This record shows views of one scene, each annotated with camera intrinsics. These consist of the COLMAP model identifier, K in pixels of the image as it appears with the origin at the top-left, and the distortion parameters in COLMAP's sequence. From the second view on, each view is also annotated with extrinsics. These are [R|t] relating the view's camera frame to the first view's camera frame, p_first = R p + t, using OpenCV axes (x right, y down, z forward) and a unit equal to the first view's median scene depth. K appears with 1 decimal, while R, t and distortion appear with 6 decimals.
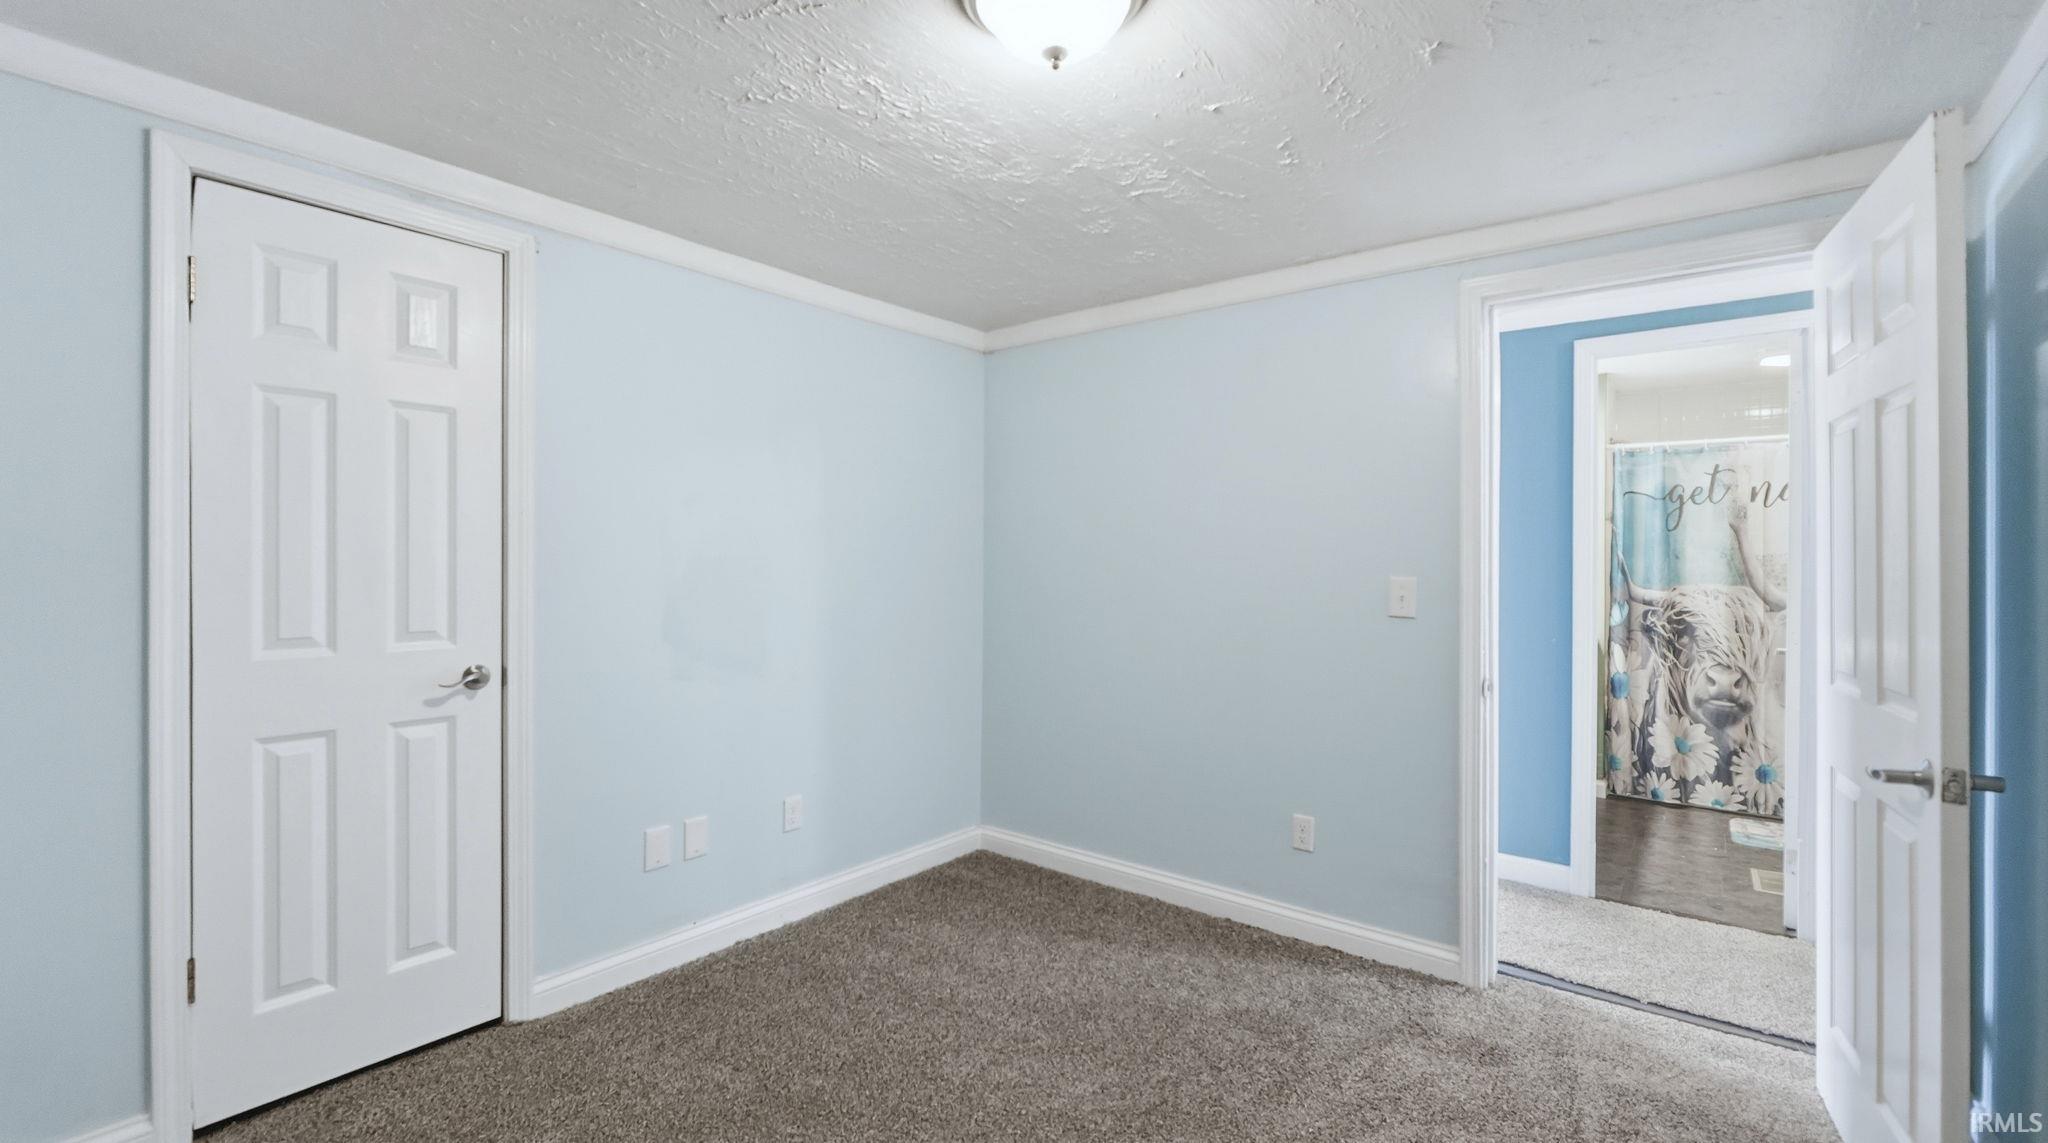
lens RADIAL K [[846.5, 0, 1020.6], [0, 846.5, 571.8], [0, 0, 1]] dist [-0.007133, 0.000454]
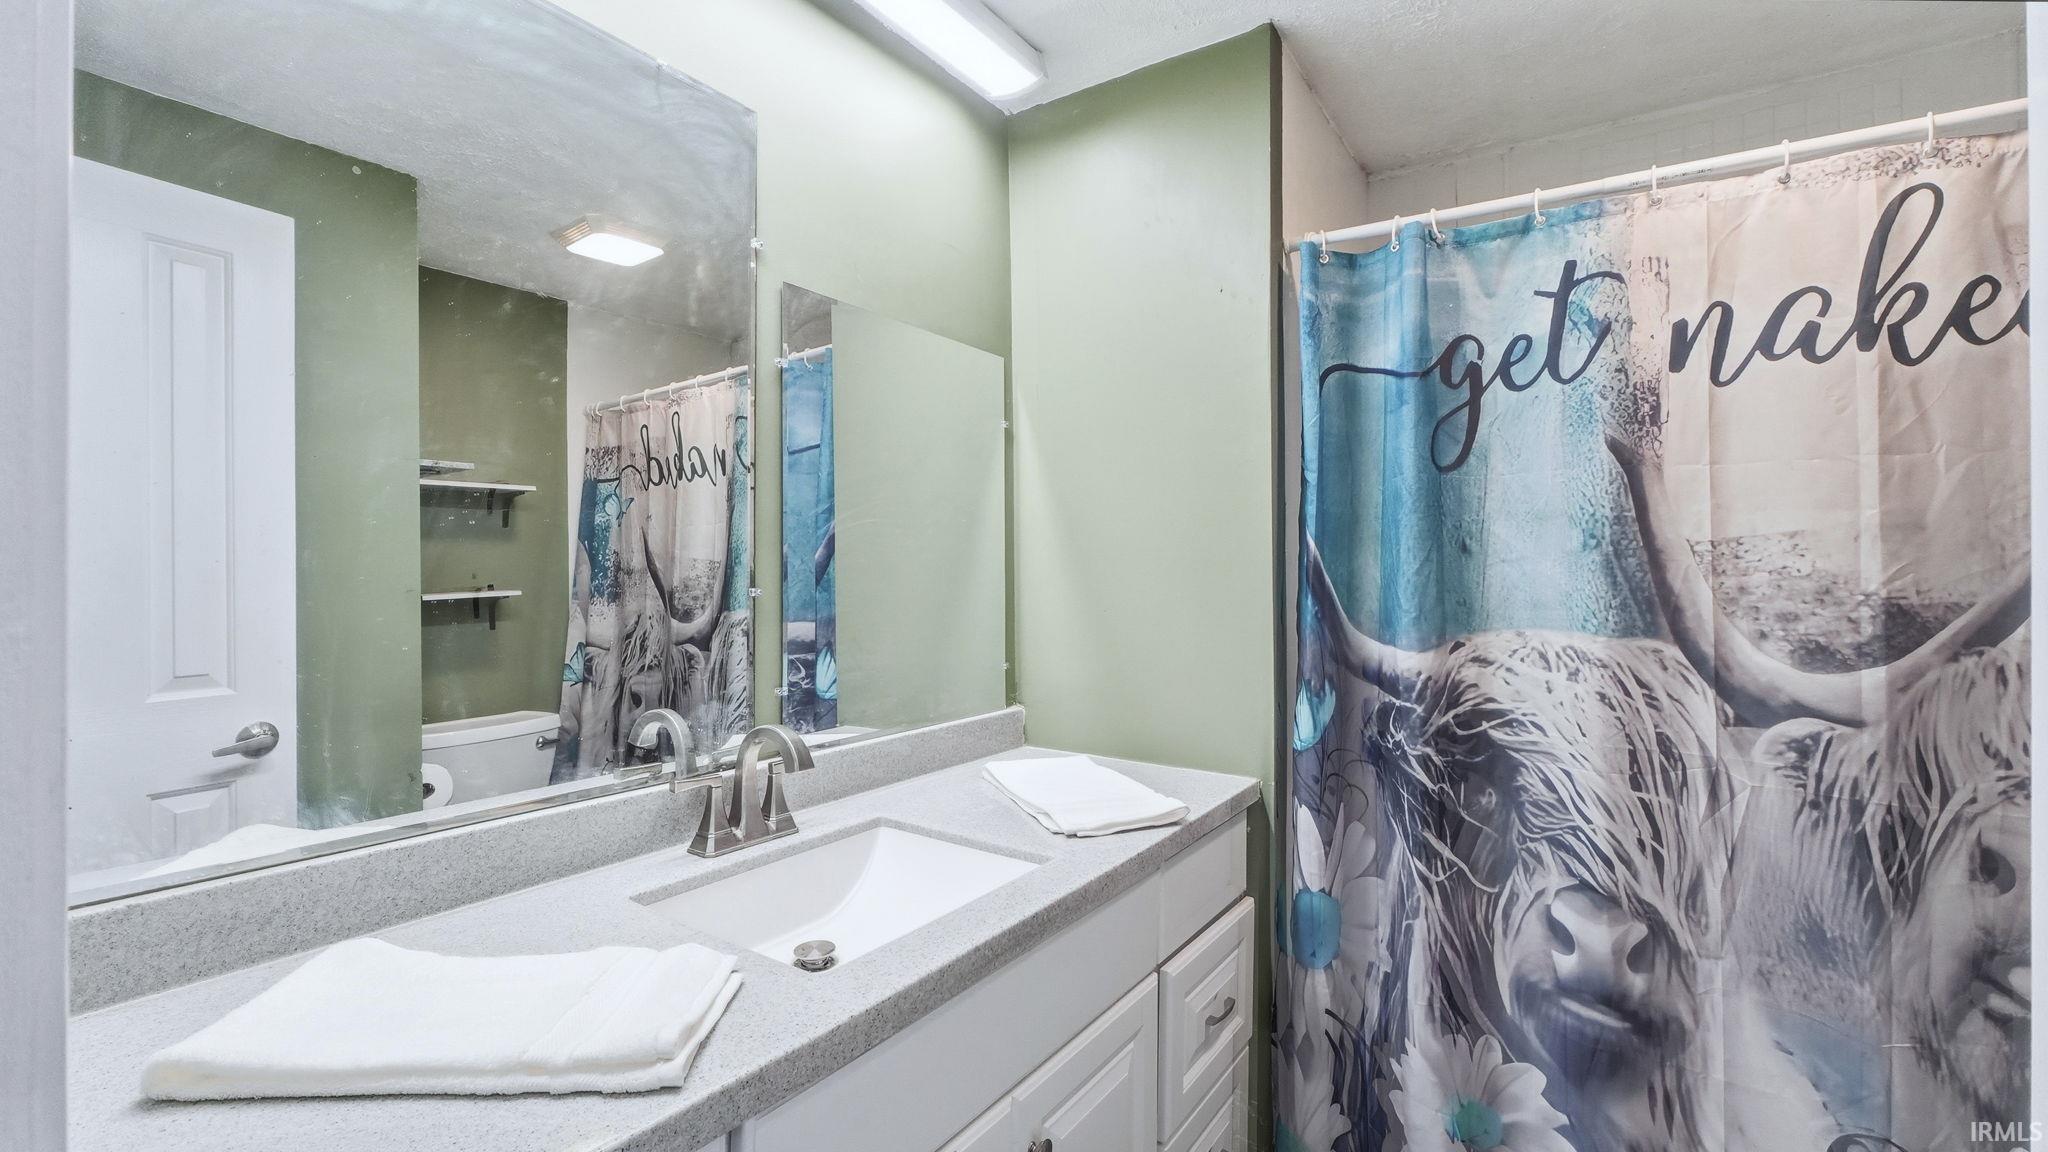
lens RADIAL K [[860.4, 0, 1024.2], [0, 860.4, 571.8], [0, 0, 1]] dist [-0.000364, -0.001232]
pose [[0.996544, -0.001083, 0.083064, 0.581176], [0.002331, 0.999886, -0.014928, -0.003737], [-0.083038, 0.015070, 0.996432, 0.679975]]
